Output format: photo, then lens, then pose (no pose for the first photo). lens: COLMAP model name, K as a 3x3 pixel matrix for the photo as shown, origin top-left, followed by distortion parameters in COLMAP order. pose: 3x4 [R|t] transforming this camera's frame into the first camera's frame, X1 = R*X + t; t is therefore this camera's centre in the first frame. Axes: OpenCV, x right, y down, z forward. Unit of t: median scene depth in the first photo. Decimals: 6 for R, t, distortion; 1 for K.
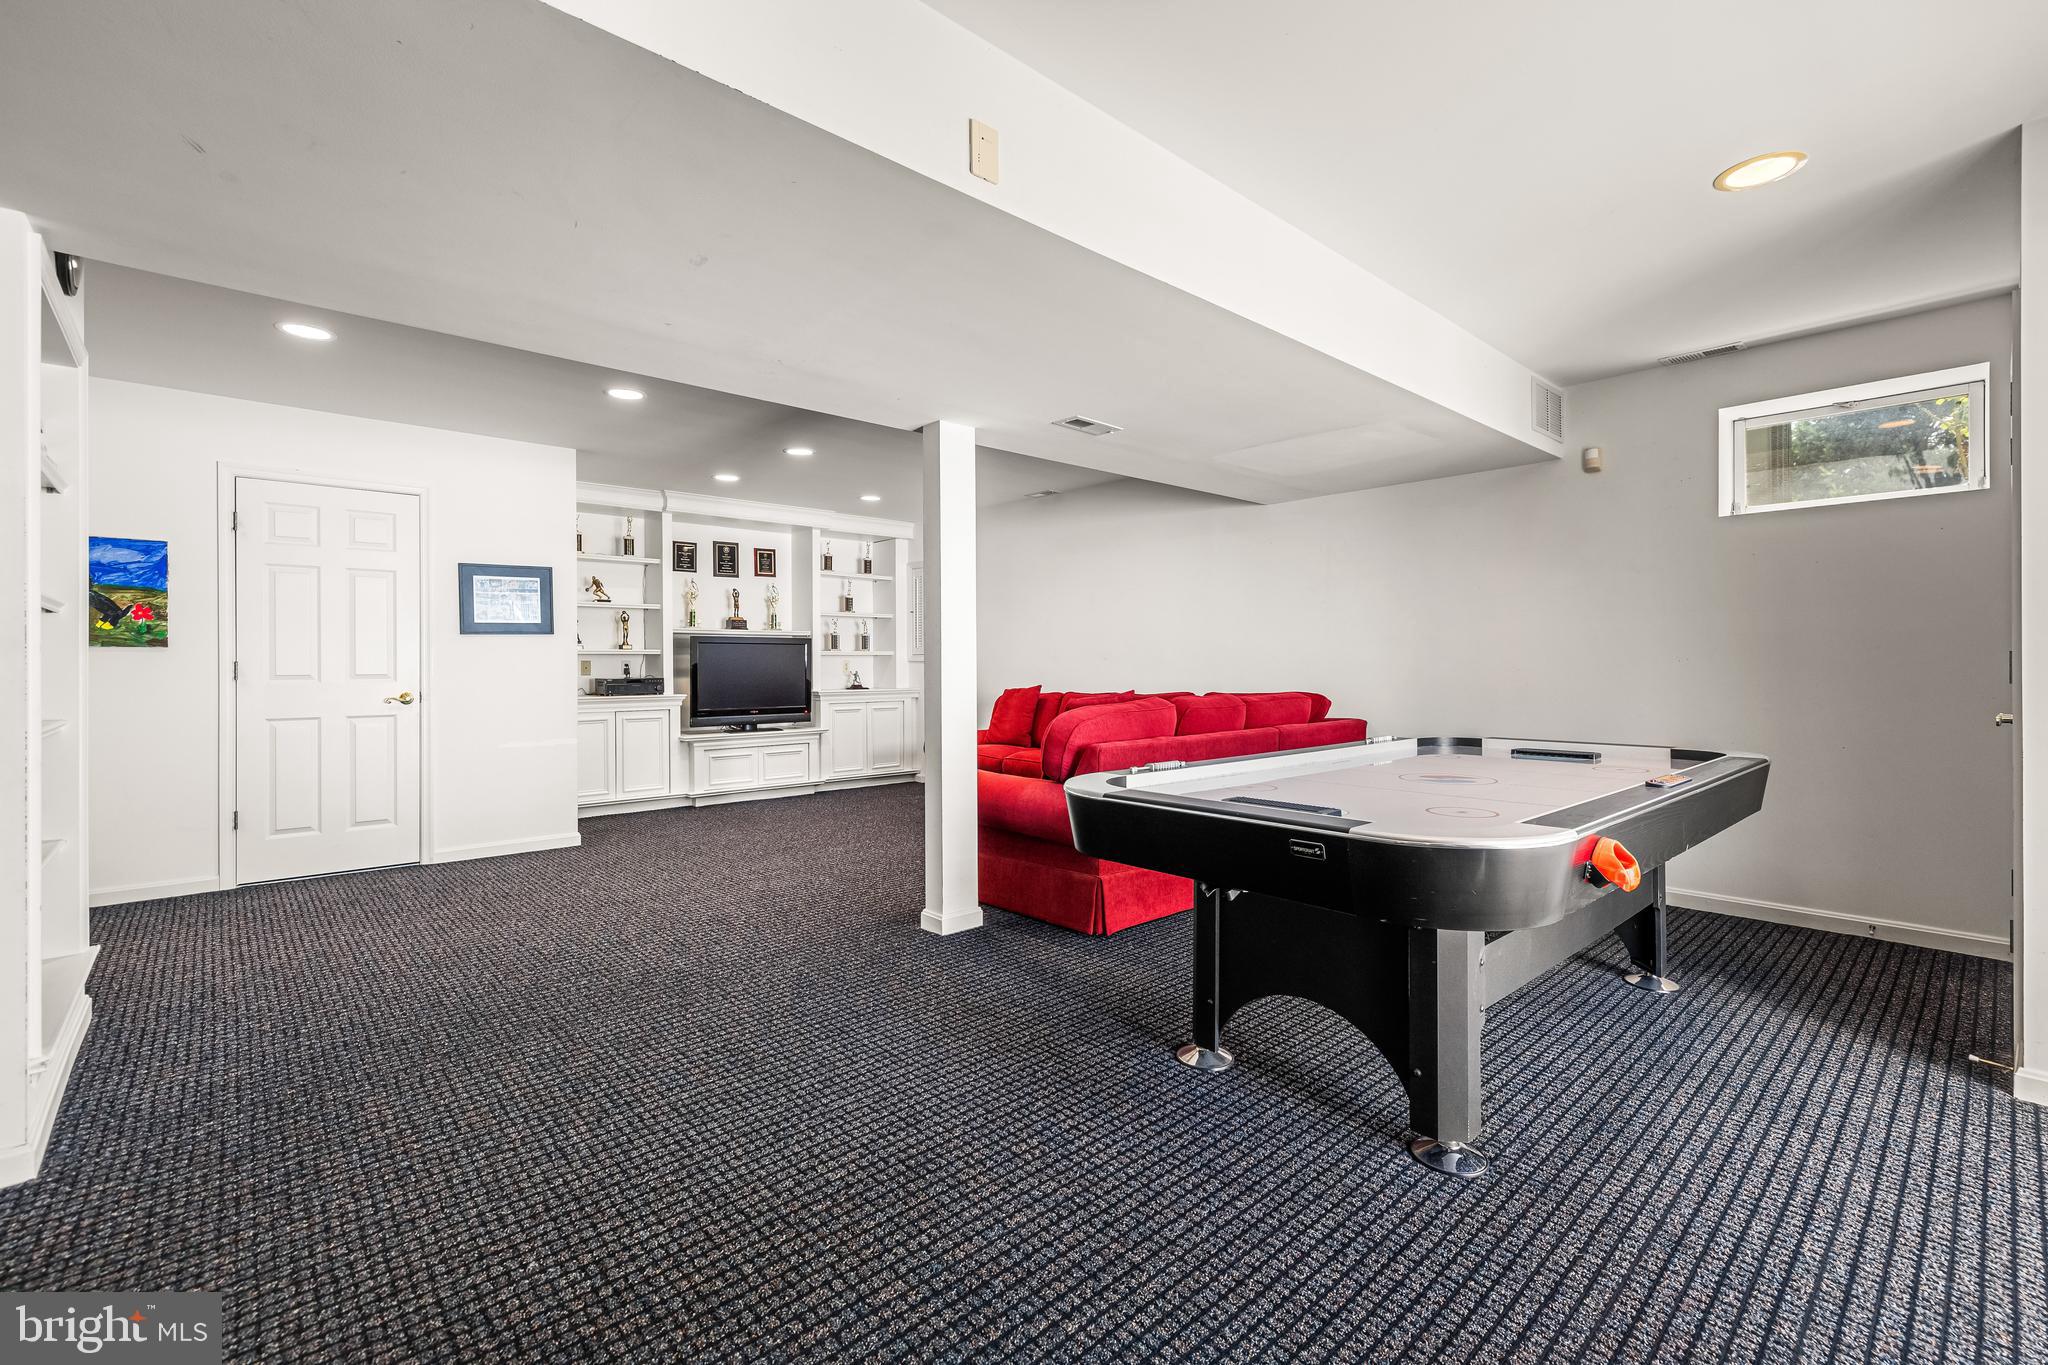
lens RADIAL K [[866.5, 0, 1021.5], [0, 866.5, 672.7], [0, 0, 1]] dist [-0.000356, 0.000743]
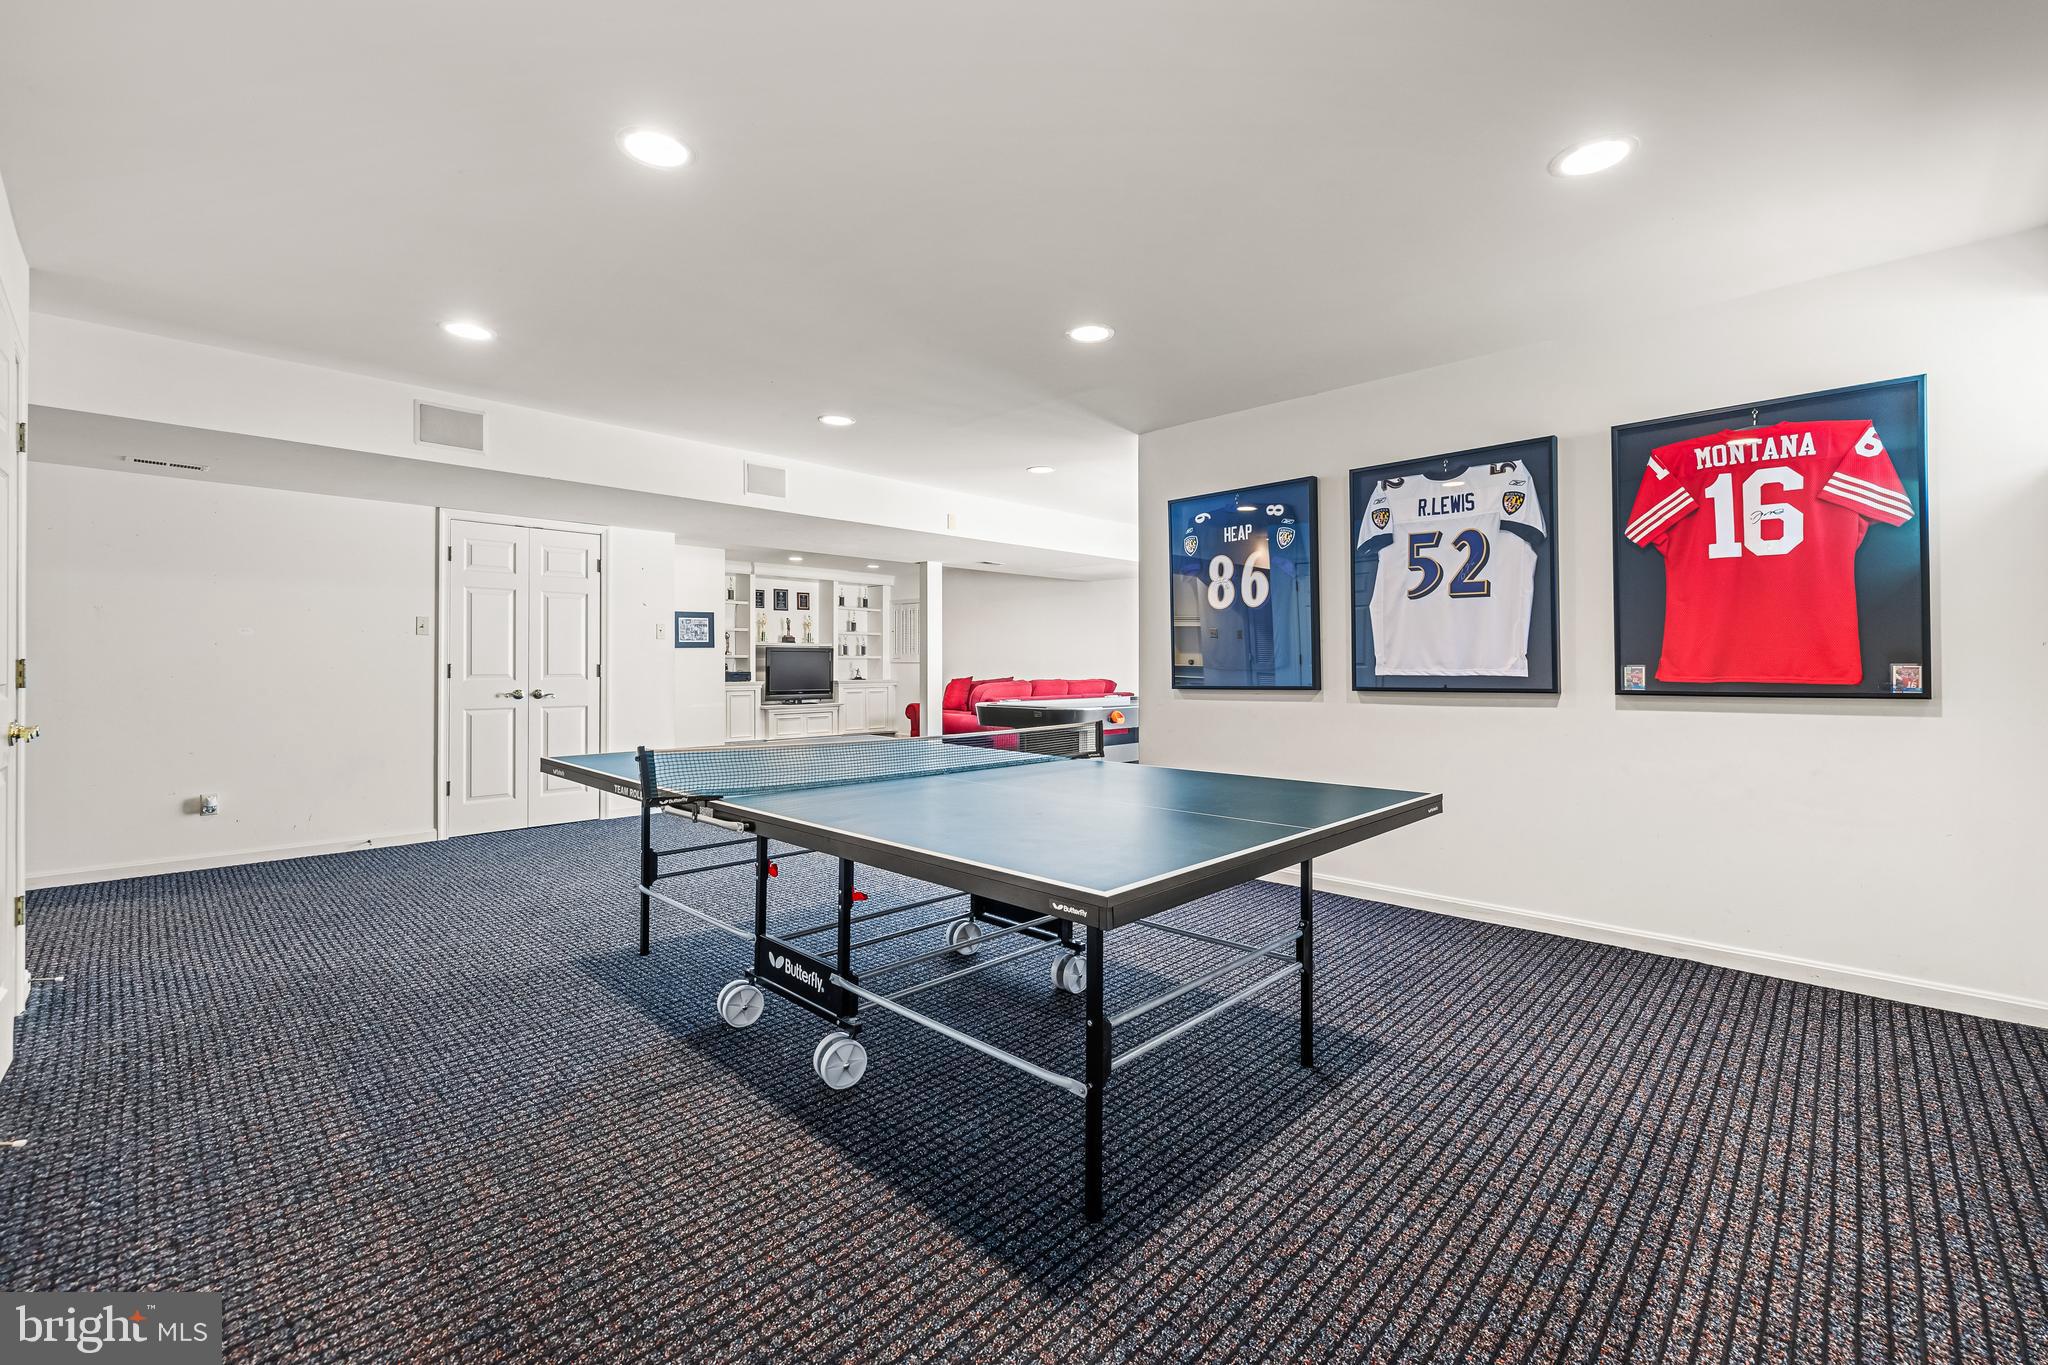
lens RADIAL K [[866.5, 0, 1028.8], [0, 866.5, 670.0], [0, 0, 1]] dist [-0.000356, 0.000743]
pose [[0.996836, 0.007039, 0.079174, -0.003031], [-0.006851, 0.999973, -0.002645, 0.003168], [-0.079191, 0.002094, 0.996857, -0.668171]]
